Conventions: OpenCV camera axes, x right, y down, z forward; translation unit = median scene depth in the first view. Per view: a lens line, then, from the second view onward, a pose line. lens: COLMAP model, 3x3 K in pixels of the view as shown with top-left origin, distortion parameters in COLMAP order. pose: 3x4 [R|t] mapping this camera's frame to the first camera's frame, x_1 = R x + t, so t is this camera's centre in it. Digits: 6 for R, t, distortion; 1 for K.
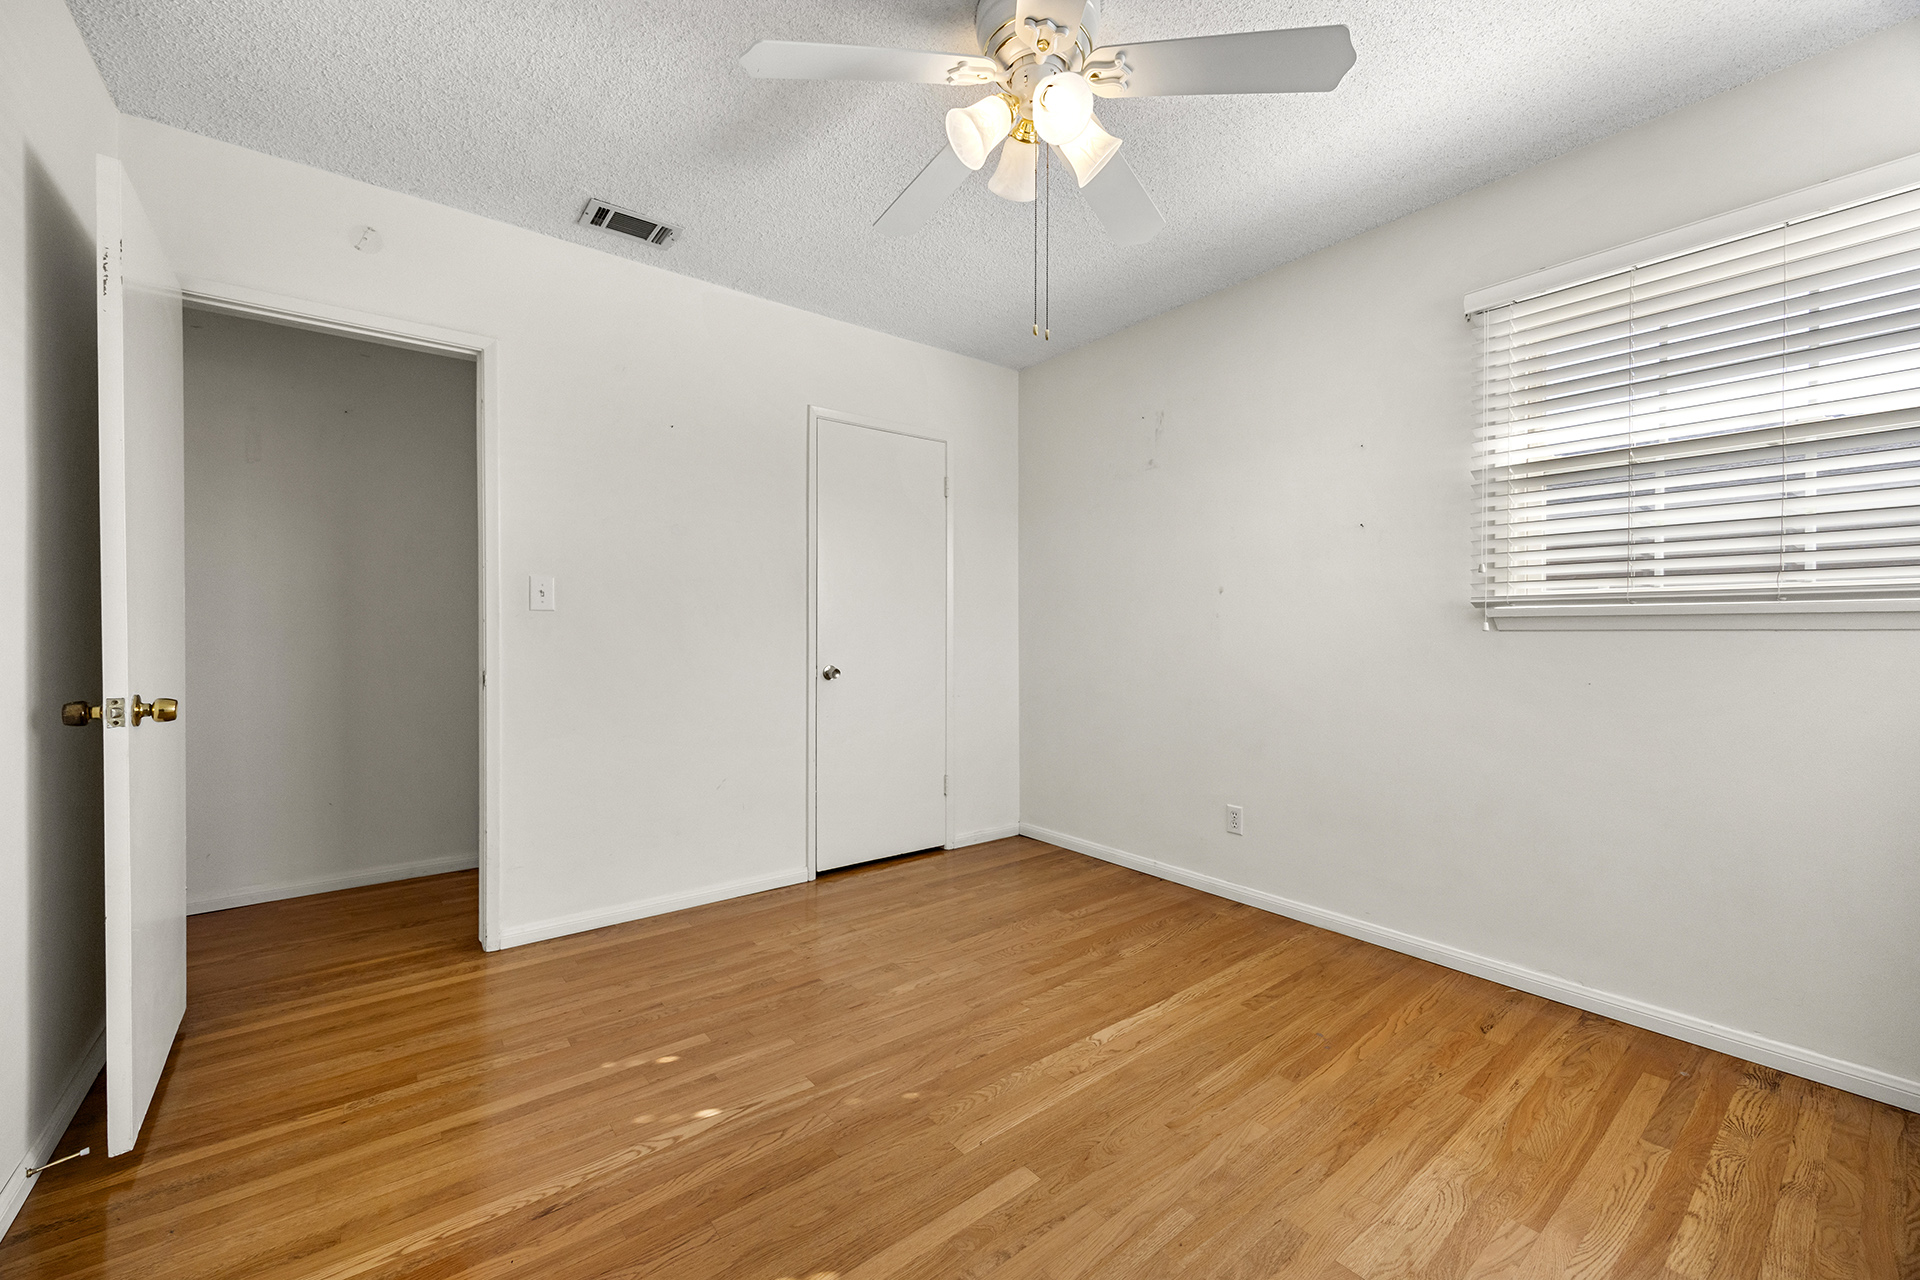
lens RADIAL K [[779.2, 0, 964.4], [0, 779.2, 637.0], [0, 0, 1]] dist [0.004935, -0.000498]
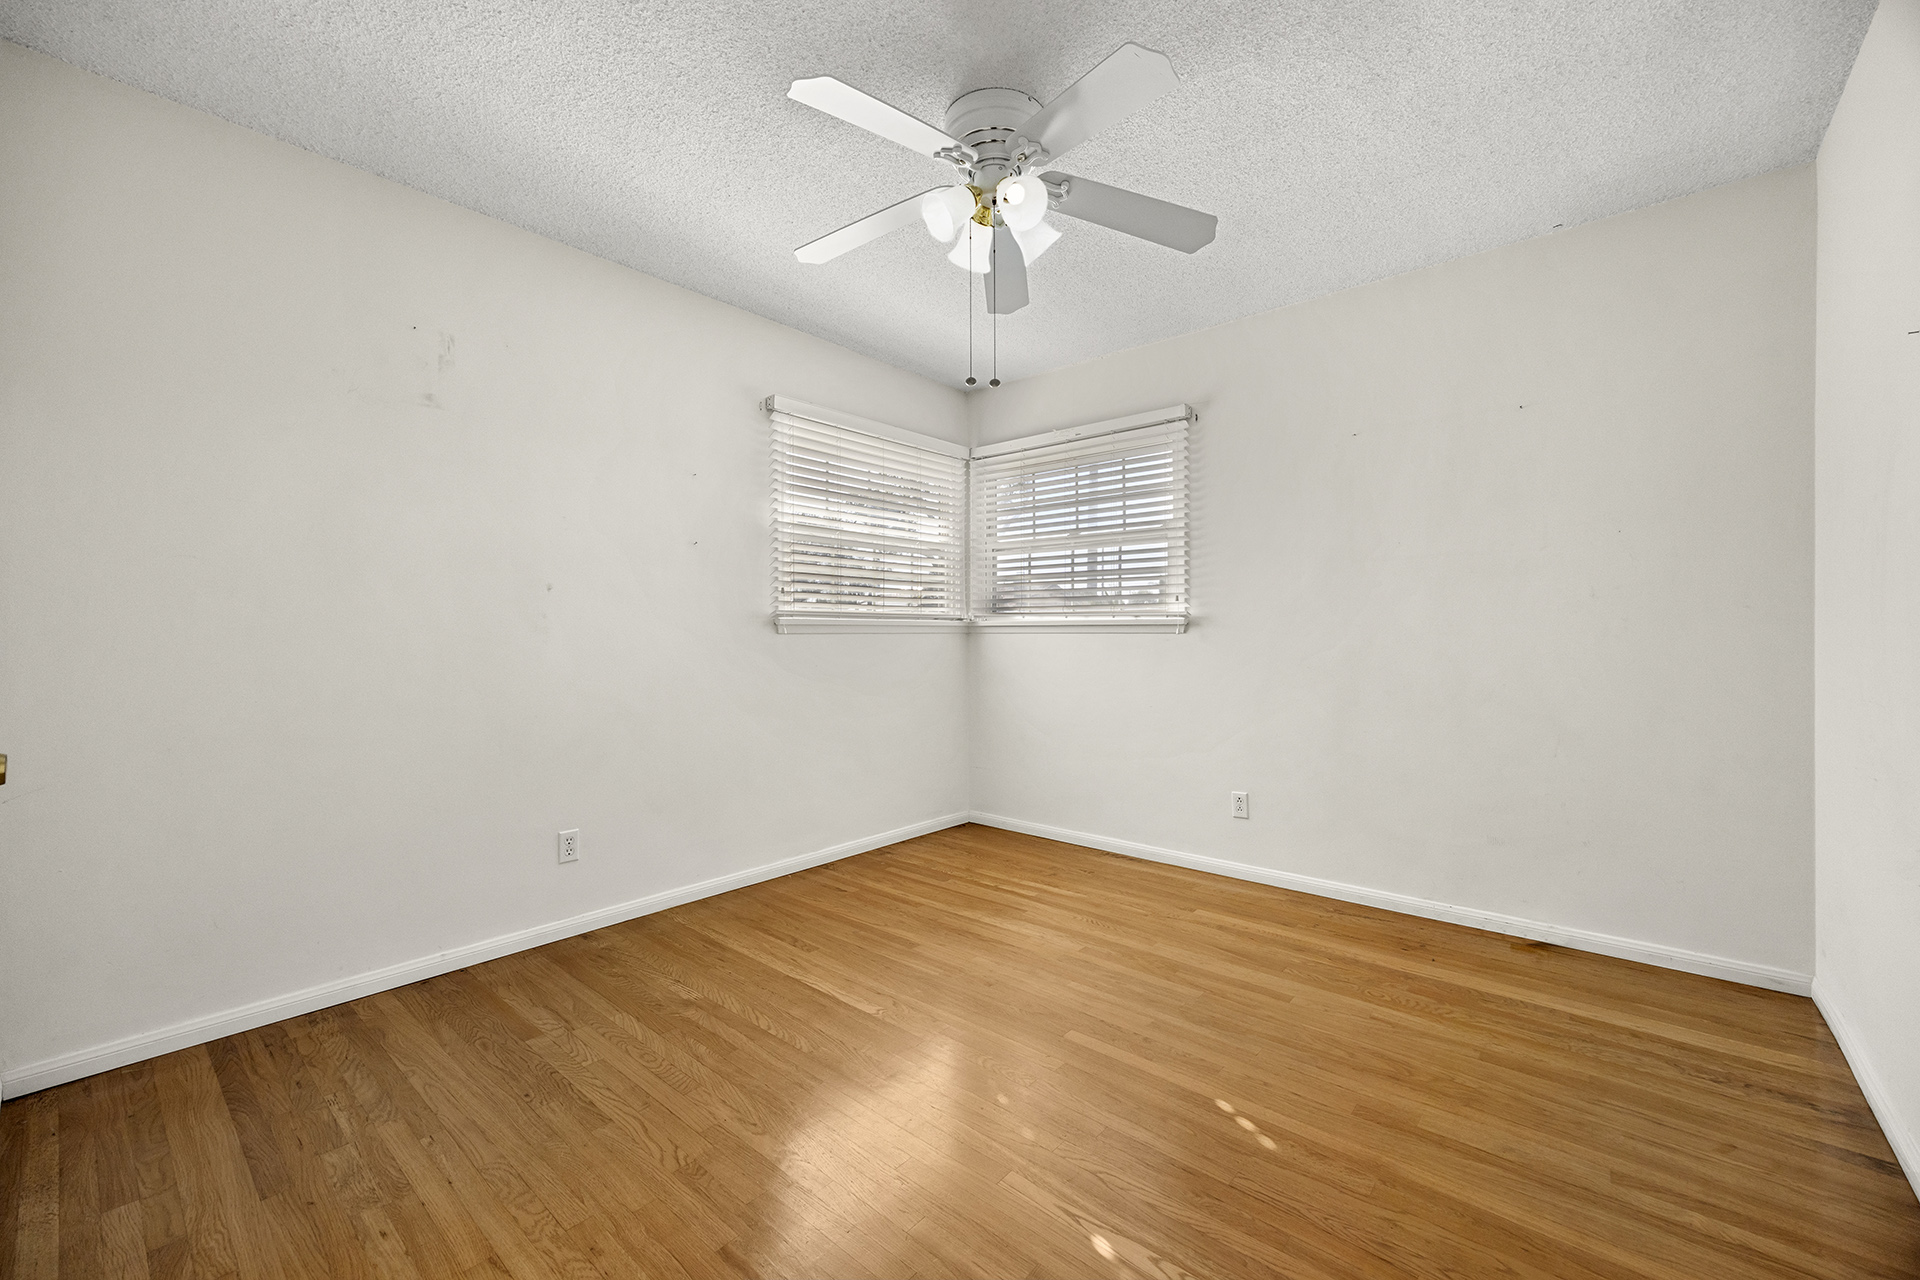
lens RADIAL K [[779.2, 0, 953.9], [0, 779.2, 633.9], [0, 0, 1]] dist [0.004935, -0.000498]
pose [[-0.199614, -0.002024, 0.979873, -0.816102], [0.008047, 0.999961, 0.003705, -0.010515], [-0.979842, 0.008625, -0.199590, 0.990304]]
